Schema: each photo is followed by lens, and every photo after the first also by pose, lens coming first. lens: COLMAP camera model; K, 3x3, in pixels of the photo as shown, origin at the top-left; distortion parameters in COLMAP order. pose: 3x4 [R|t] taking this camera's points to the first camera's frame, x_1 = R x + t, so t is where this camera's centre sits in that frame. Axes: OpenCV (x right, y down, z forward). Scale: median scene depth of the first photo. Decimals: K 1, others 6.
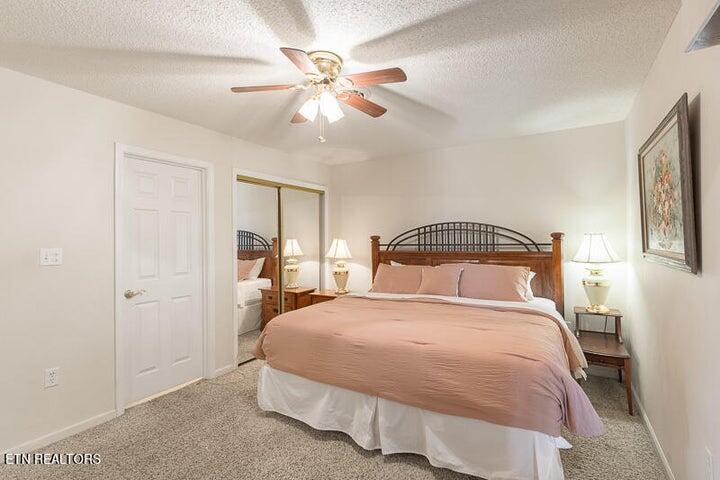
lens RADIAL K [[340.6, 0, 360.8], [0, 340.6, 244.2], [0, 0, 1]] dist [0.002214, -0.000192]
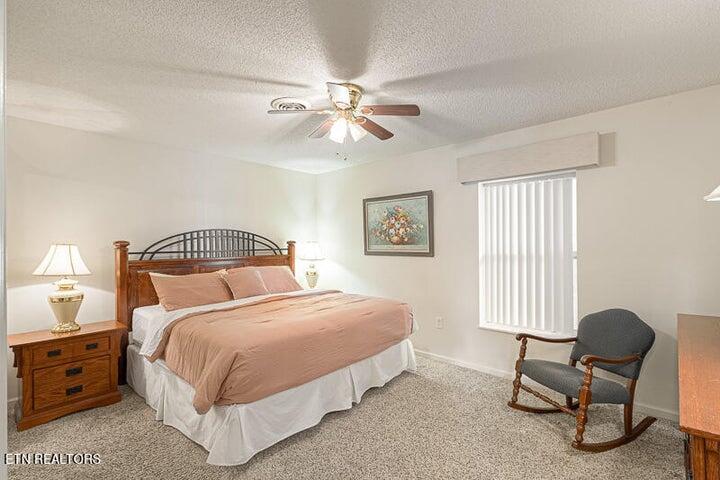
lens RADIAL K [[340.6, 0, 359.9], [0, 340.6, 241.3], [0, 0, 1]] dist [0.002214, -0.000192]
pose [[0.165226, 0.016252, 0.986122, -0.680242], [0.019948, 0.999605, -0.019817, 0.001173], [-0.986054, 0.022945, 0.164836, 0.404098]]
